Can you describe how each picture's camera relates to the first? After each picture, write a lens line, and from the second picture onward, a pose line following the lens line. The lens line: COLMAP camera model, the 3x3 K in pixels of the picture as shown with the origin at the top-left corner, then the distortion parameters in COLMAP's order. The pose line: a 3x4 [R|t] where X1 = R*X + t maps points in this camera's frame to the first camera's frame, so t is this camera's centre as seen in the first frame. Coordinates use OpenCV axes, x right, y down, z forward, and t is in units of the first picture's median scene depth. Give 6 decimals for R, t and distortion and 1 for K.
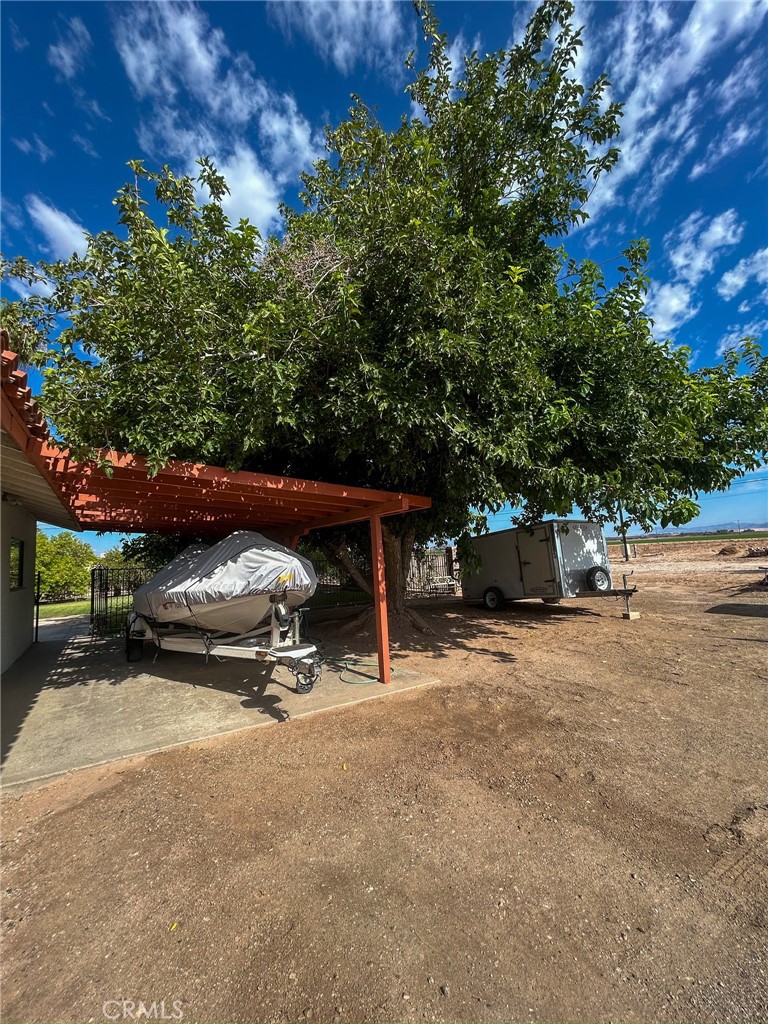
lens RADIAL K [[412.1, 0, 381.9], [0, 412.1, 506.0], [0, 0, 1]] dist [-0.002215, 0.001270]
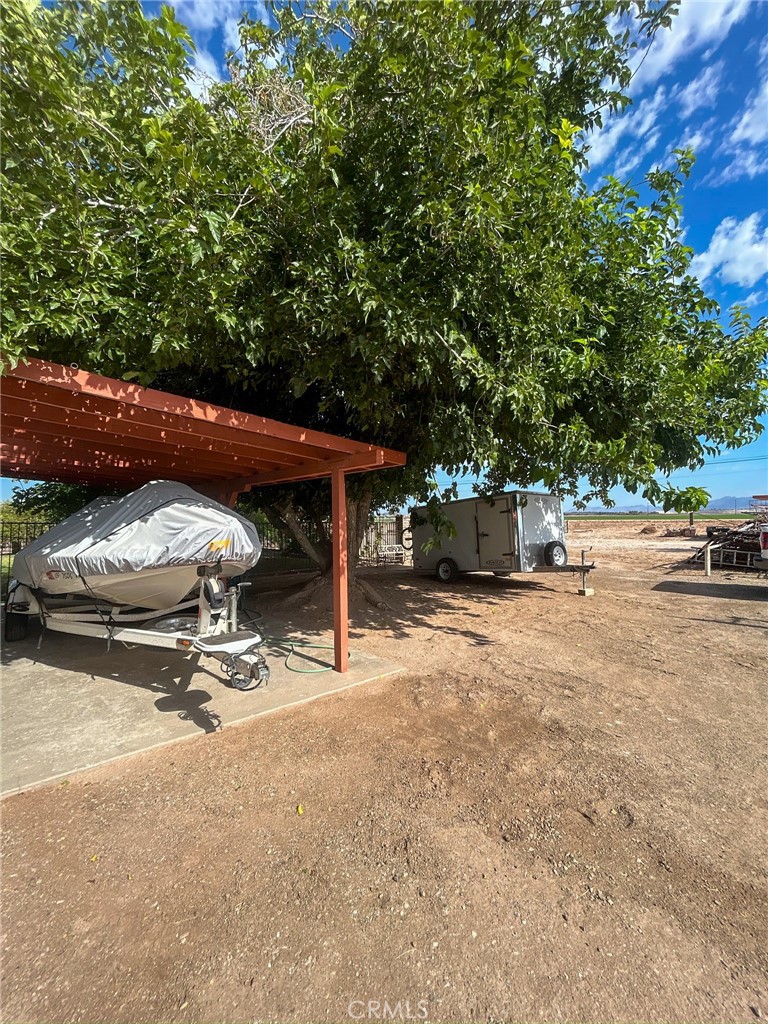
lens RADIAL K [[412.1, 0, 382.3], [0, 412.1, 517.9], [0, 0, 1]] dist [-0.002215, 0.001270]
pose [[0.988463, 0.044500, 0.144775, -0.051772], [-0.060118, 0.992615, 0.105358, 0.031008], [-0.139017, -0.112846, 0.983839, 0.227658]]
